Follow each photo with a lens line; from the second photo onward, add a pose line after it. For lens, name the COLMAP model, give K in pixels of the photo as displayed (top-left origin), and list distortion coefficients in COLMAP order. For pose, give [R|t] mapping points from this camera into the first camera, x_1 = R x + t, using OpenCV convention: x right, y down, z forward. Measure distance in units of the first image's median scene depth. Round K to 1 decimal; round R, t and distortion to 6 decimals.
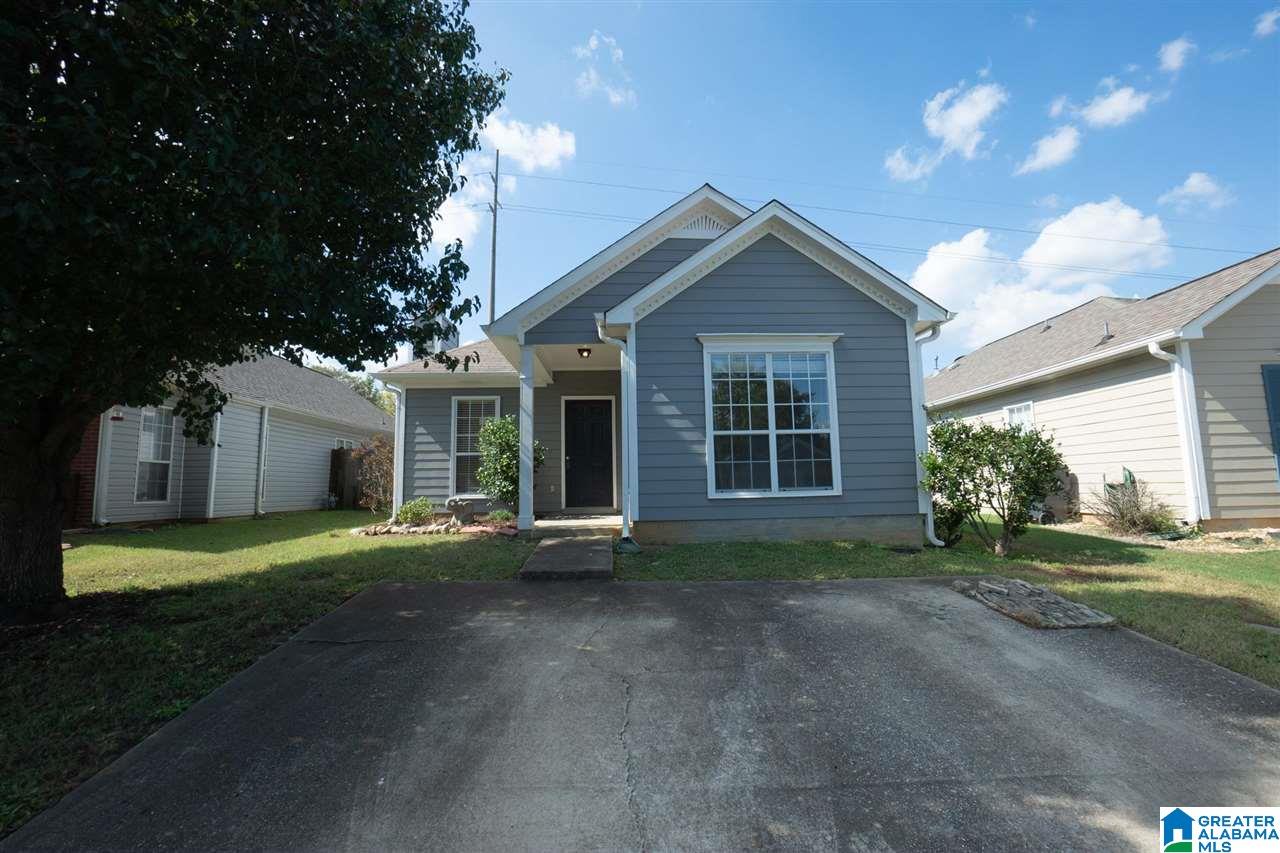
lens RADIAL K [[547.8, 0, 640.0], [0, 547.8, 426.5], [0, 0, 1]] dist [-0.047344, 0.000220]
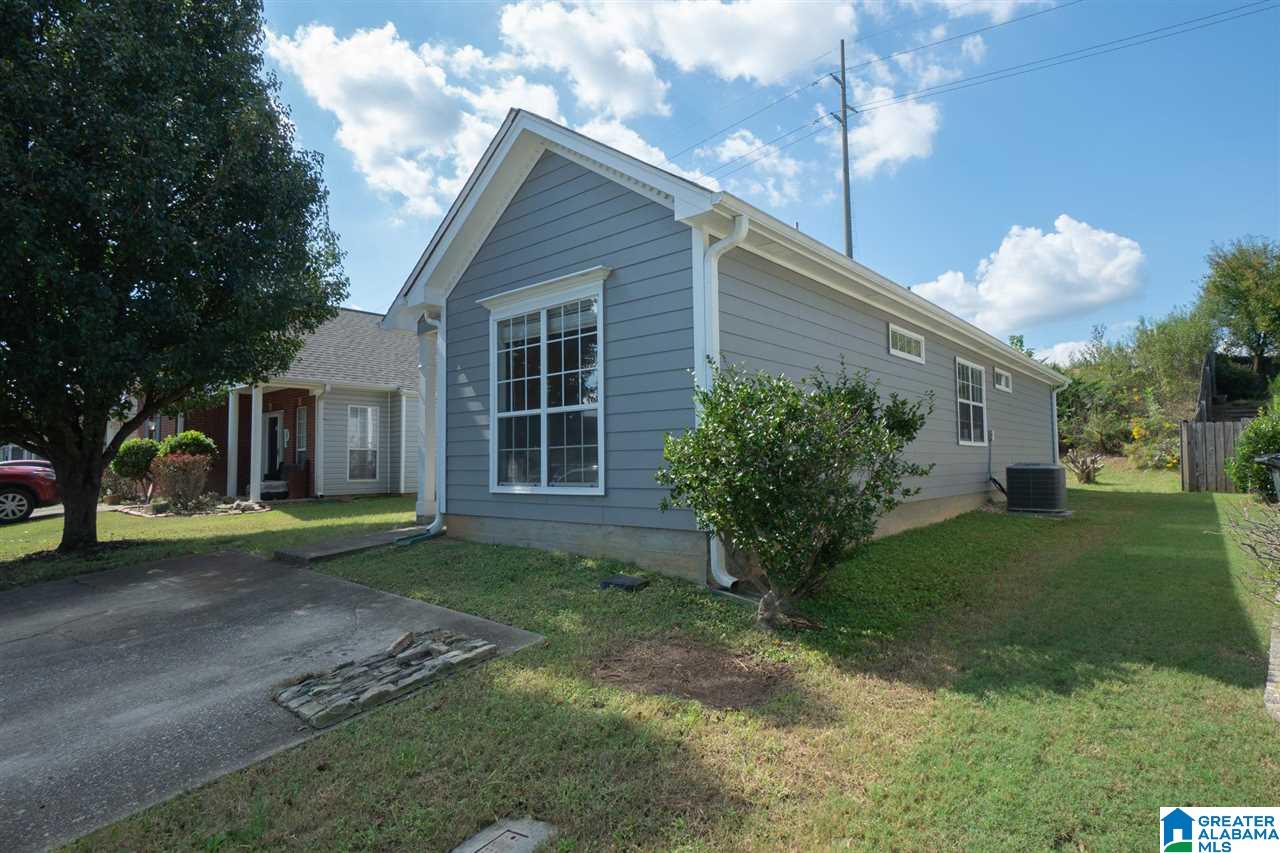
lens RADIAL K [[652.3, 0, 640.0], [0, 652.3, 426.5], [0, 0, 1]] dist [-0.001236, -0.000184]
pose [[0.737281, -0.030862, -0.674881, 0.970654], [0.071367, 0.996925, 0.032376, 0.011644], [0.671807, -0.072034, 0.737216, 0.400356]]
